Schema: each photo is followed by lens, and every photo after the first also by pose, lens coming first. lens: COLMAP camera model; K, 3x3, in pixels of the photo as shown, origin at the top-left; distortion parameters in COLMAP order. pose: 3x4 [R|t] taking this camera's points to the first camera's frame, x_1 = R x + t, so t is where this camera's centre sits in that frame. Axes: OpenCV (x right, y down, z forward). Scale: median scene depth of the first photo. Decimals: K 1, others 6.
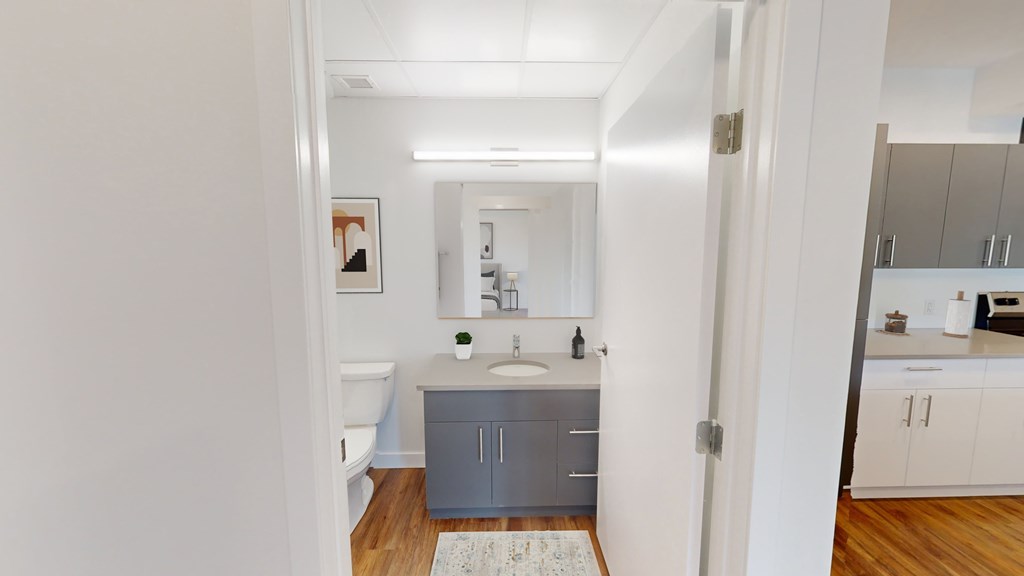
lens RADIAL K [[364.6, 0, 512.0], [0, 364.6, 288.0], [0, 0, 1]] dist [0.012686, -0.000010]
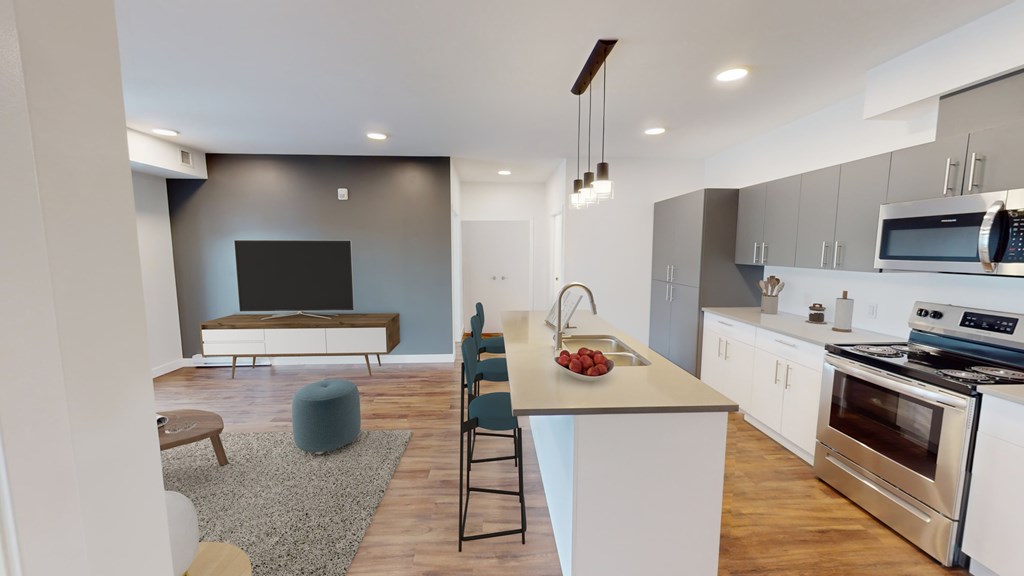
lens RADIAL K [[376.4, 0, 512.0], [0, 376.4, 288.0], [0, 0, 1]] dist [-0.000161, -0.000075]
pose [[0.020615, 0.106712, -0.994076, 2.250890], [-0.115828, 0.987847, 0.103641, -0.003174], [0.993055, 0.113005, 0.032725, -0.034468]]
